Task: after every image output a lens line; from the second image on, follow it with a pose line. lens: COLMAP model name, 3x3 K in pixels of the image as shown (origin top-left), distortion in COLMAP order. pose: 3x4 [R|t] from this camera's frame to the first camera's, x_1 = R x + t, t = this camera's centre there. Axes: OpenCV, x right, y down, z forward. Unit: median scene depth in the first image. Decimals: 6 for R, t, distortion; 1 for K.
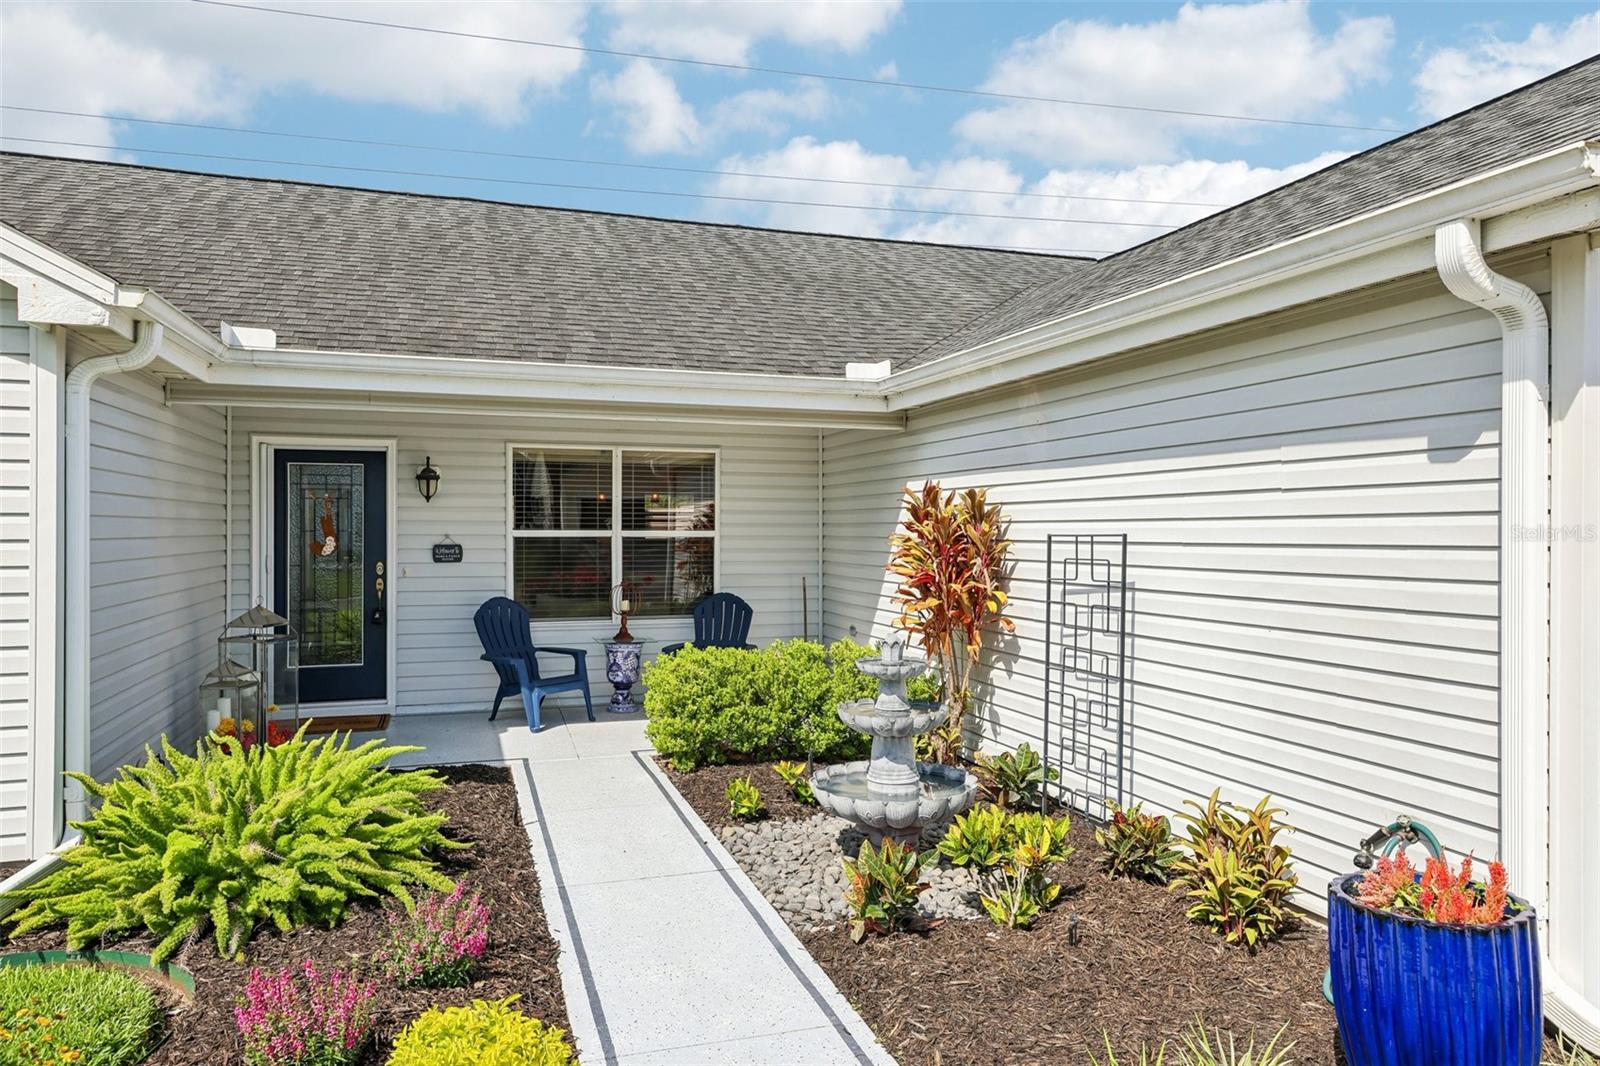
lens RADIAL K [[1067.0, 0, 803.5], [0, 1067.0, 526.8], [0, 0, 1]] dist [0.009733, -0.000631]
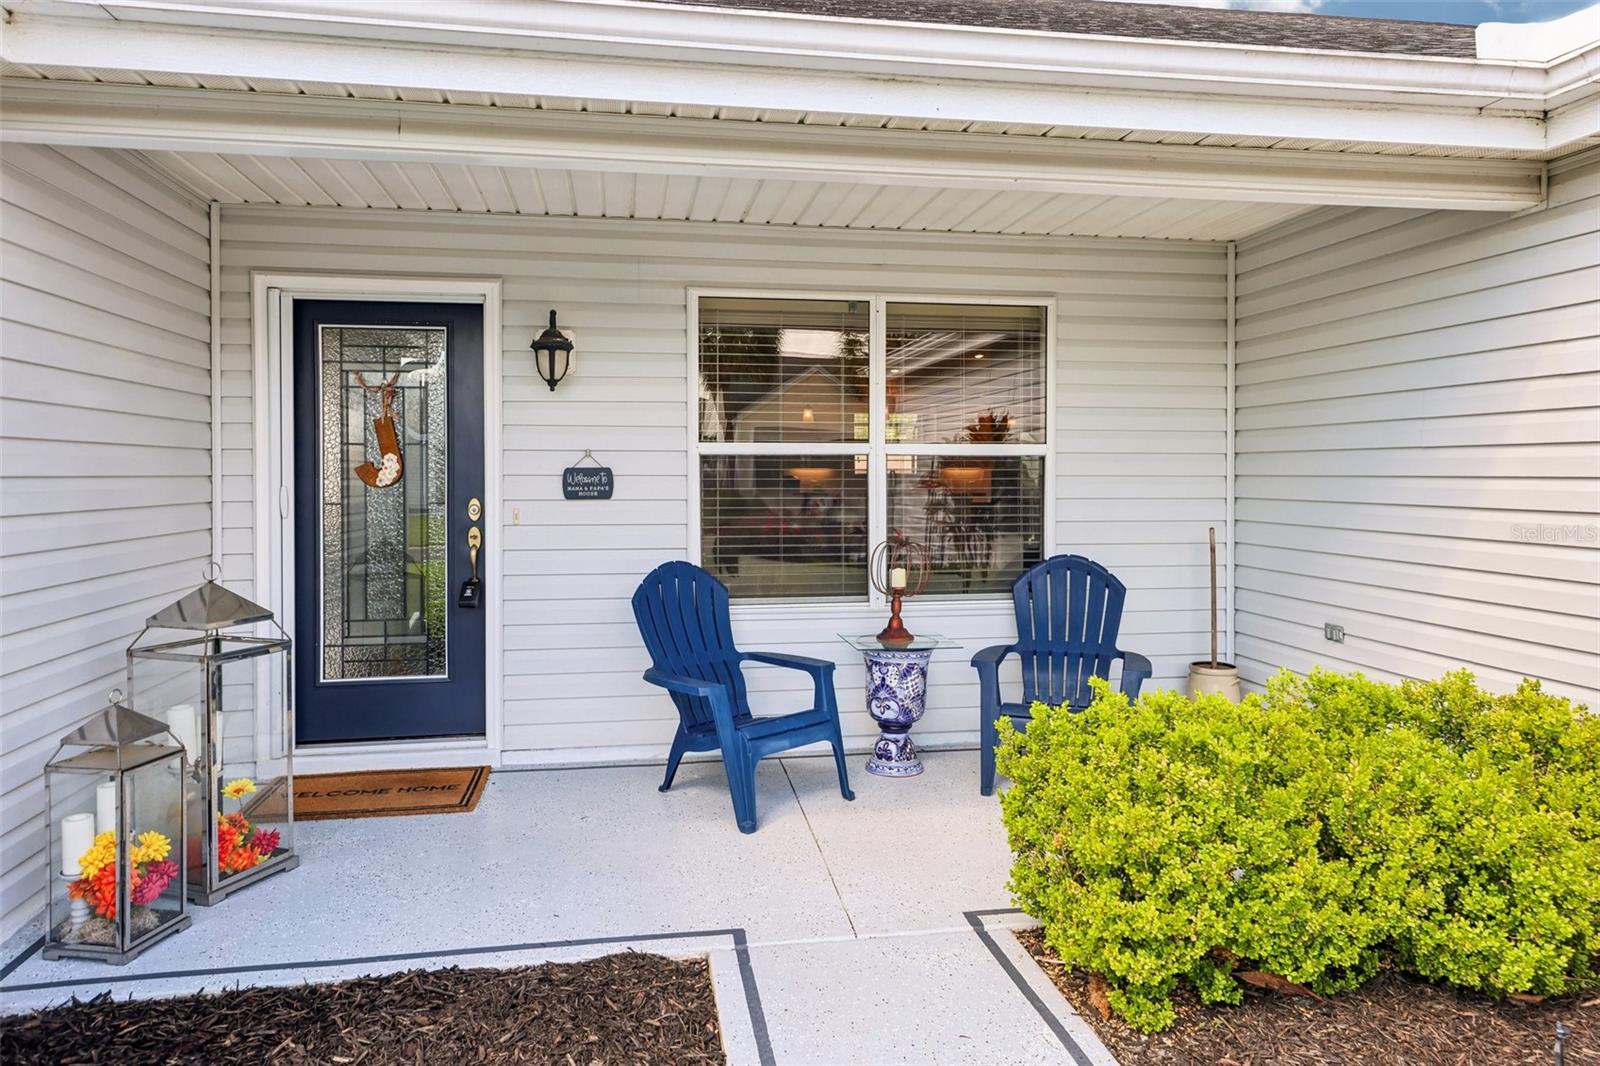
lens RADIAL K [[1074.4, 0, 798.3], [0, 1074.4, 477.2], [0, 0, 1]] dist [0.005192, -0.000265]
pose [[0.987768, -0.002893, -0.155903, -0.136085], [0.003436, 0.999989, 0.003217, 0.020477], [0.155892, -0.003713, 0.987767, 0.461187]]
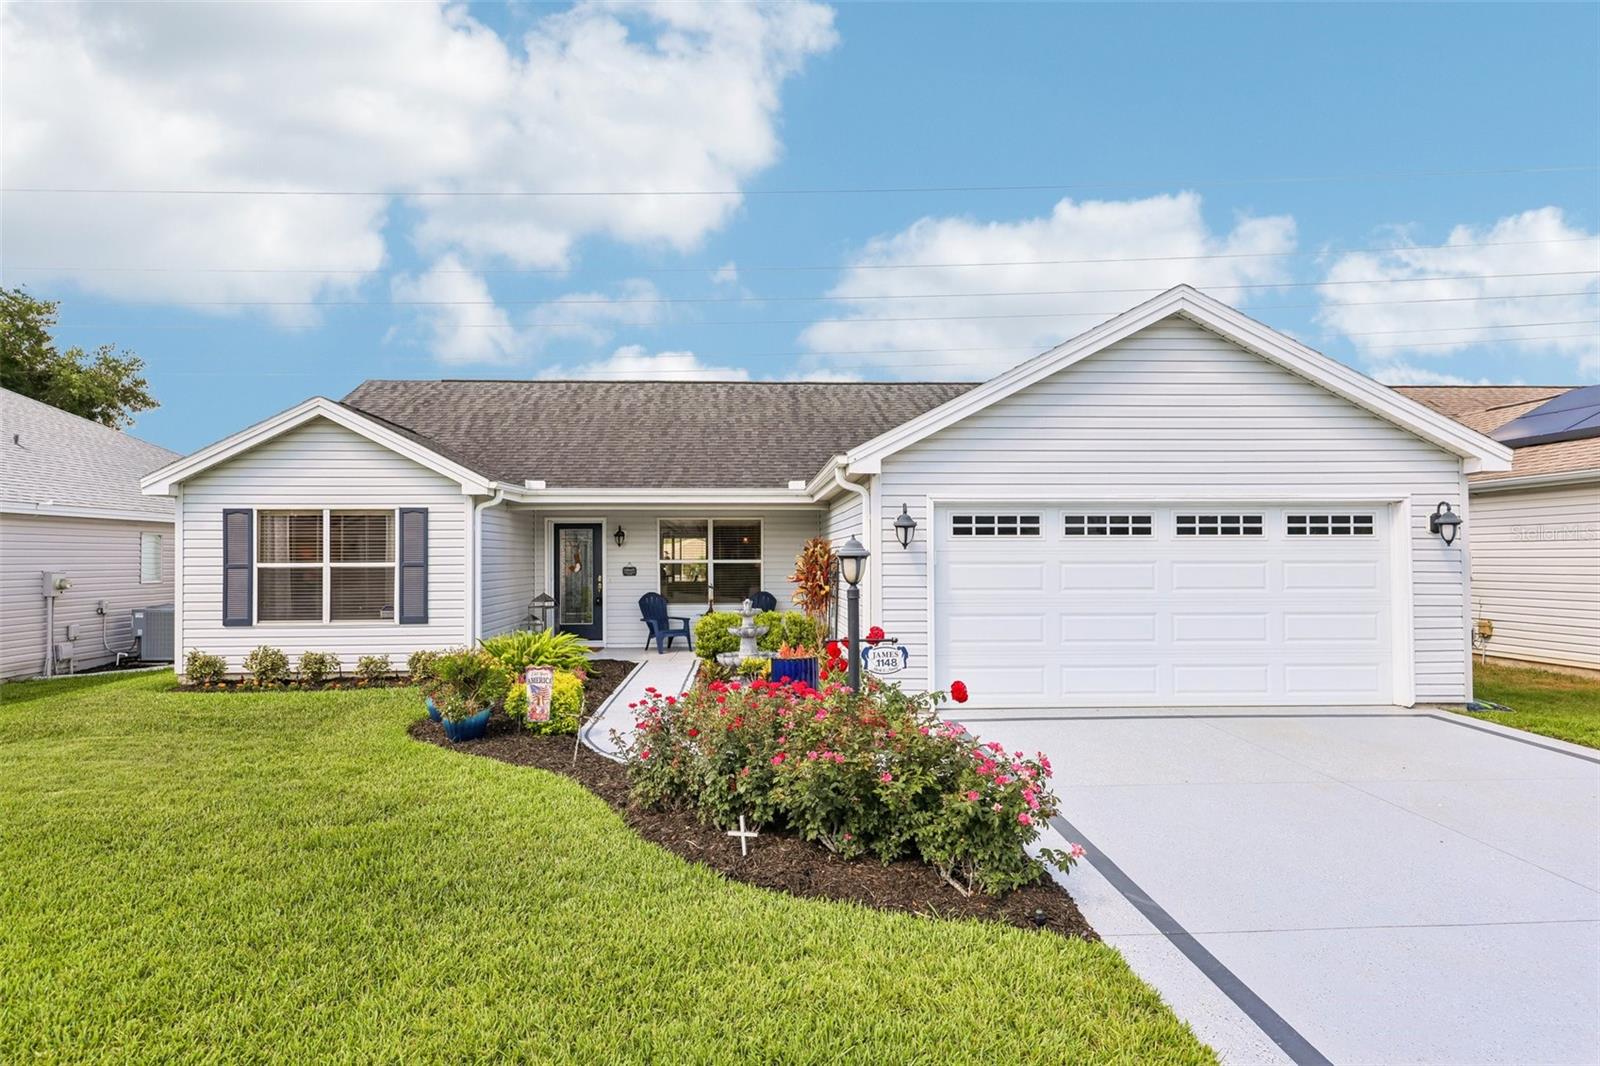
lens RADIAL K [[986.9, 0, 800.0], [0, 986.9, 533.0], [0, 0, 1]] dist [-0.001763, -0.000094]
pose [[0.963825, -0.011897, -0.266271, 0.507538], [0.005378, 0.999668, -0.025198, 0.000654], [0.266482, 0.022854, 0.963569, -0.778601]]
